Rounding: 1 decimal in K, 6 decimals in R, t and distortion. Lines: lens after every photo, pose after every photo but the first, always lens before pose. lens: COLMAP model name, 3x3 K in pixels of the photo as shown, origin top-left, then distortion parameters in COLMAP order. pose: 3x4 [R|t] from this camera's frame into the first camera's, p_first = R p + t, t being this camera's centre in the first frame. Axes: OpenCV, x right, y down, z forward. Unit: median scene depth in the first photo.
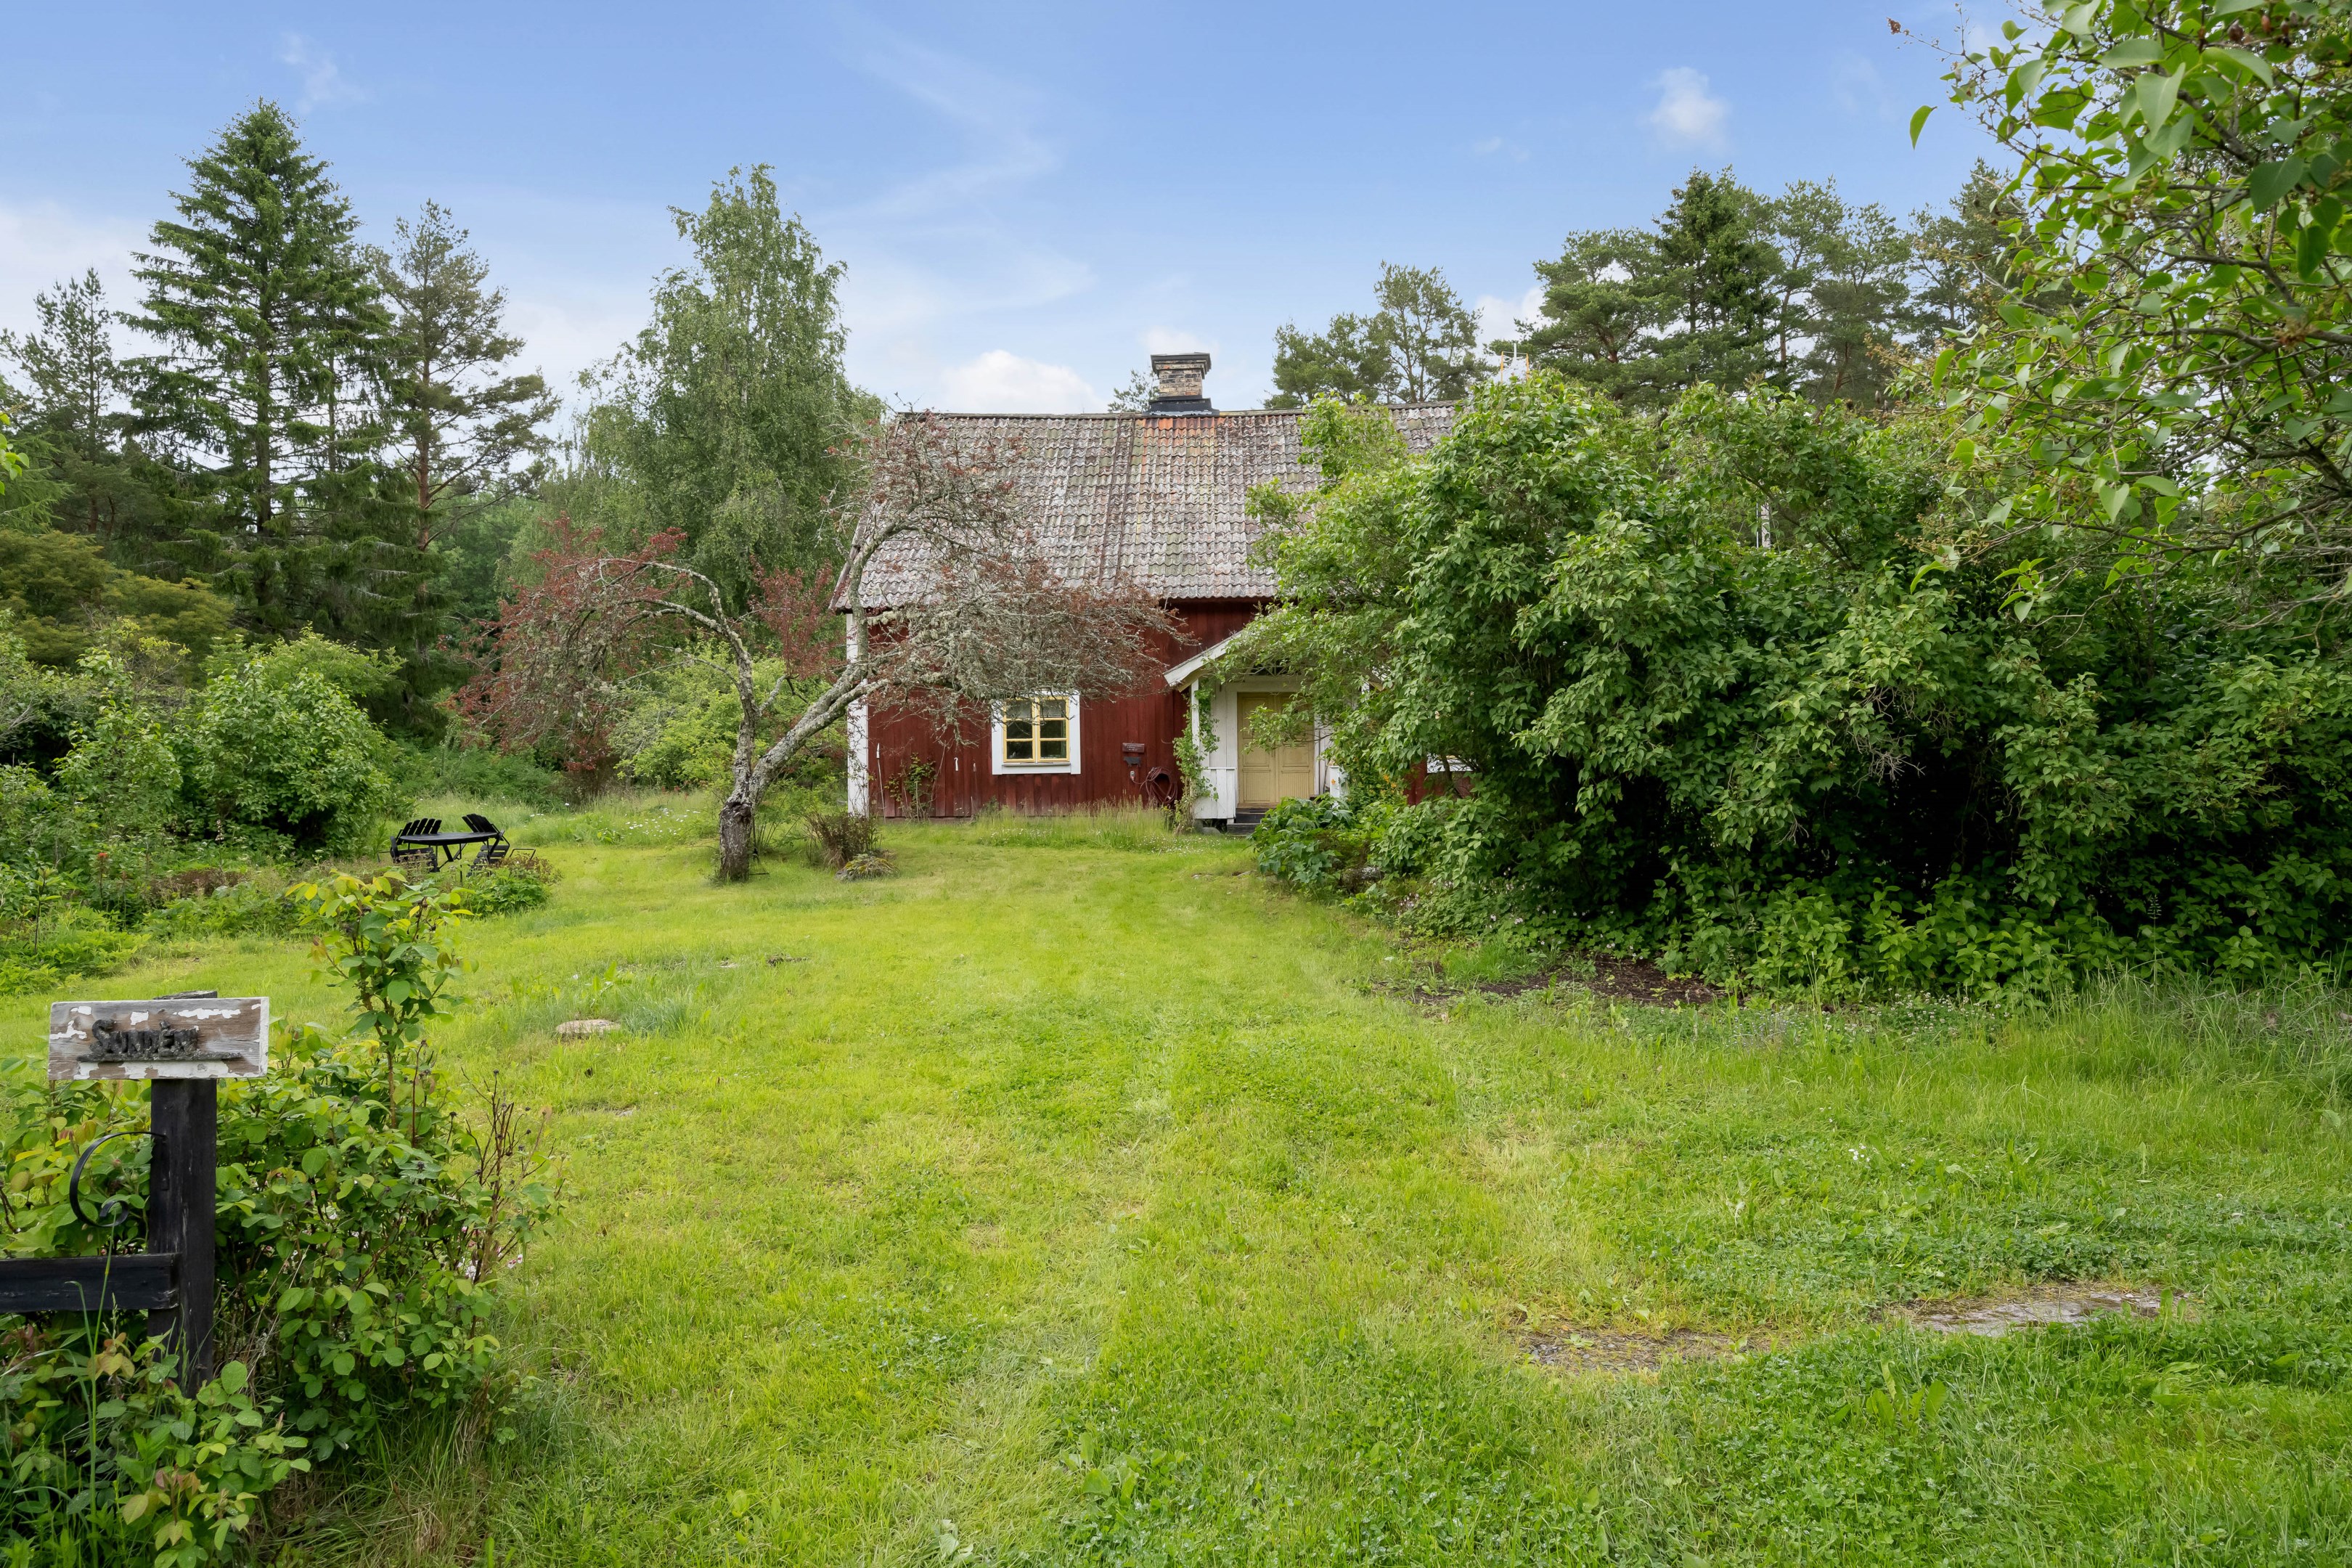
lens RADIAL K [[1493.2, 0, 1182.3], [0, 1493.2, 766.1], [0, 0, 1]] dist [-0.014678, 0.000399]
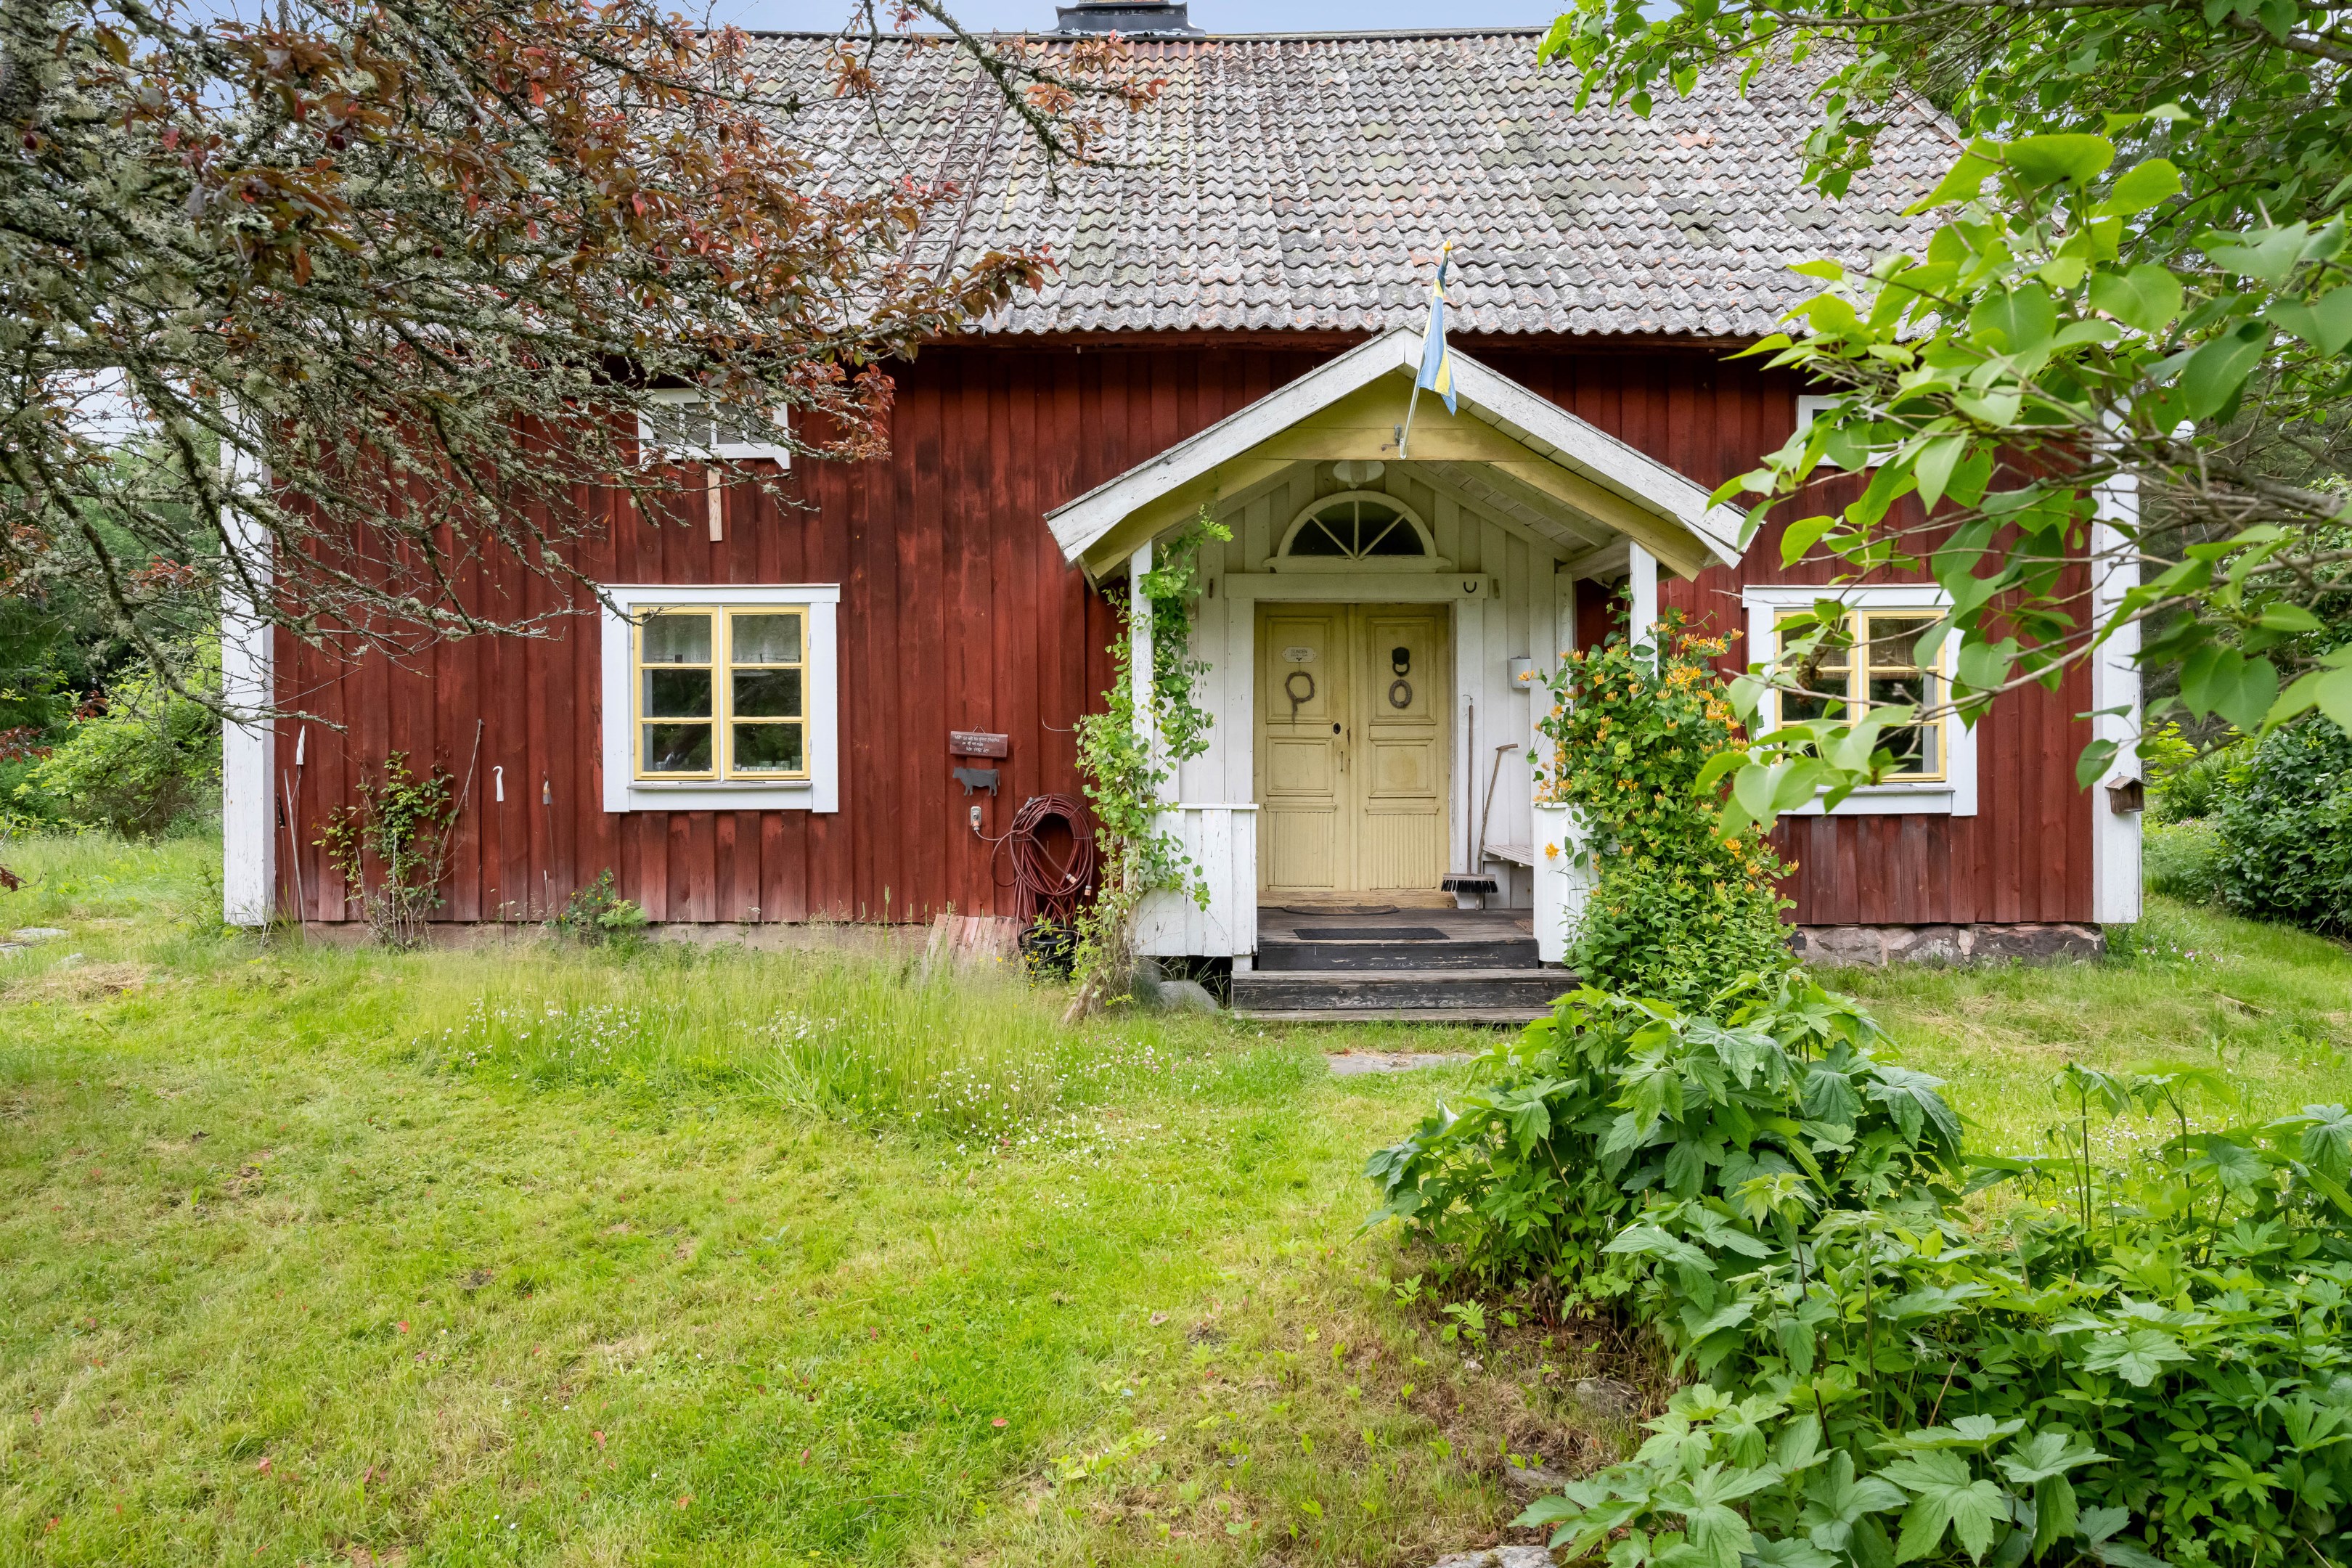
lens RADIAL K [[1505.8, 0, 1171.4], [0, 1505.8, 815.8], [0, 0, 1]] dist [-0.003380, -0.000664]
pose [[0.999730, 0.009578, 0.021149, 0.004494], [-0.010202, 0.999510, 0.029603, -0.003362], [-0.020855, -0.029811, 0.999338, 0.349337]]
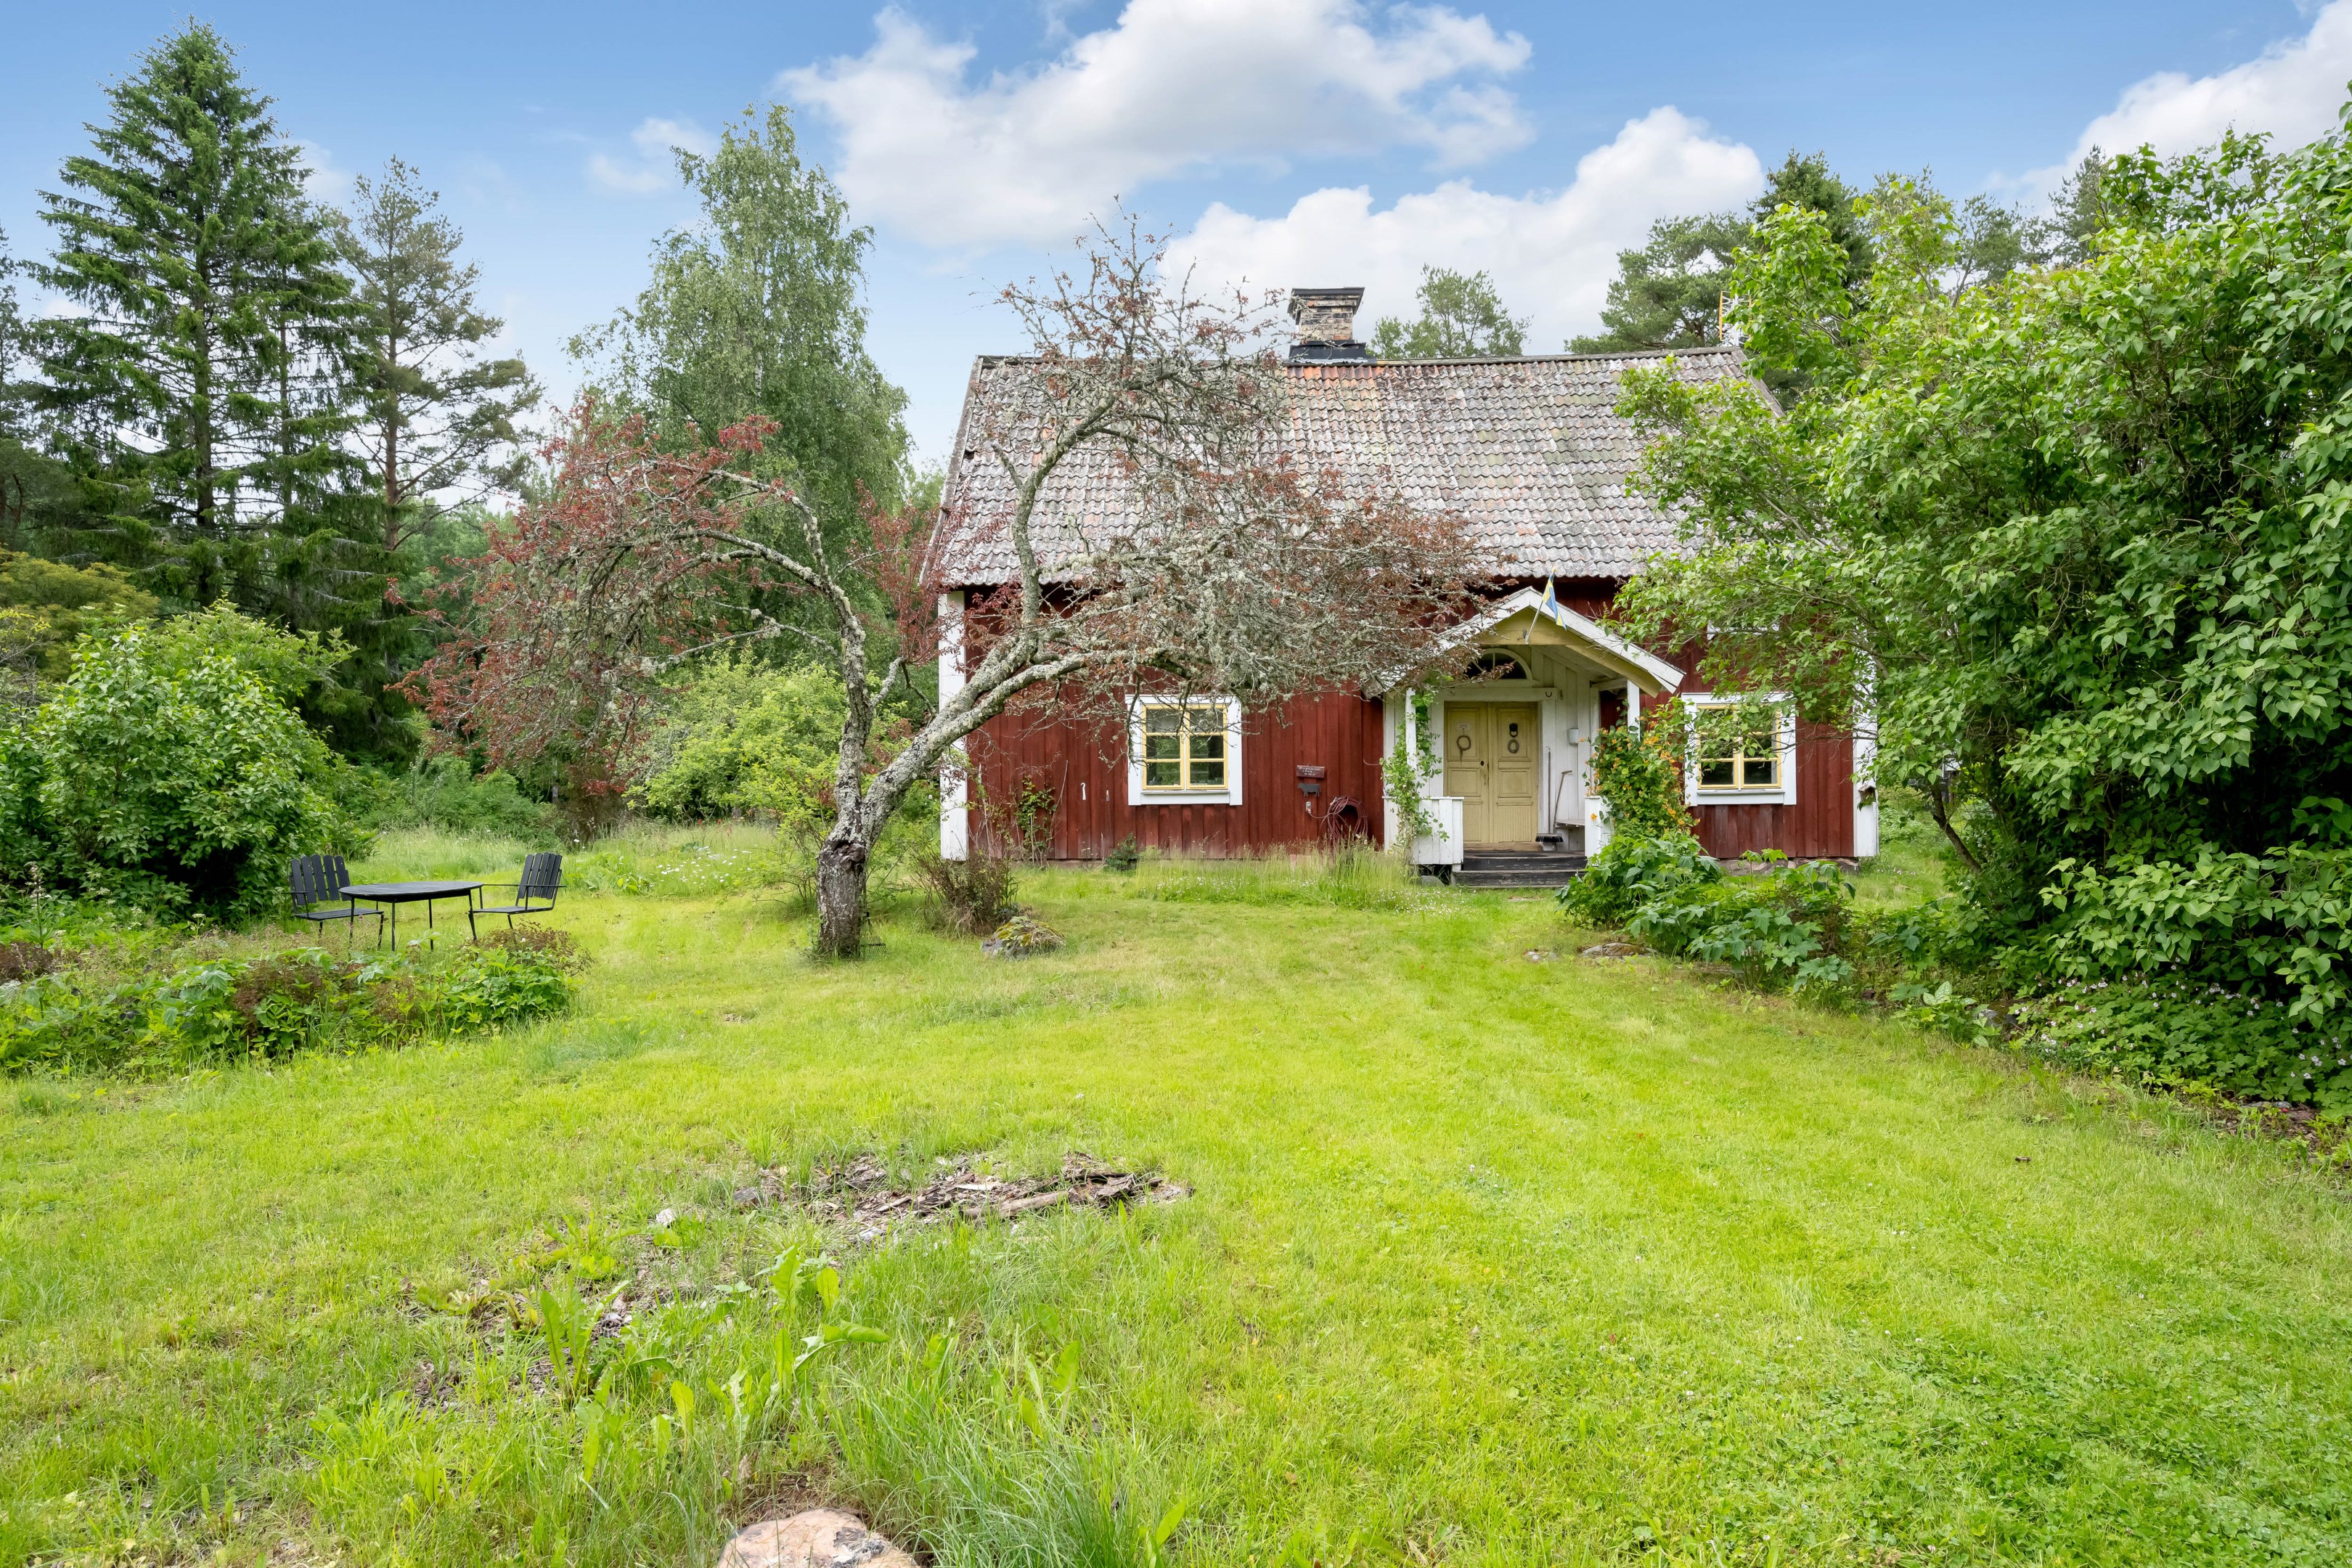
lens RADIAL K [[1441.1, 0, 1175.8], [0, 1441.1, 850.8], [0, 0, 1]] dist [-0.008418, 0.000552]
pose [[0.999750, 0.005589, 0.021640, -0.067011], [-0.006305, 0.999430, 0.033163, 0.002543], [-0.021442, -0.033292, 0.999216, 0.142436]]
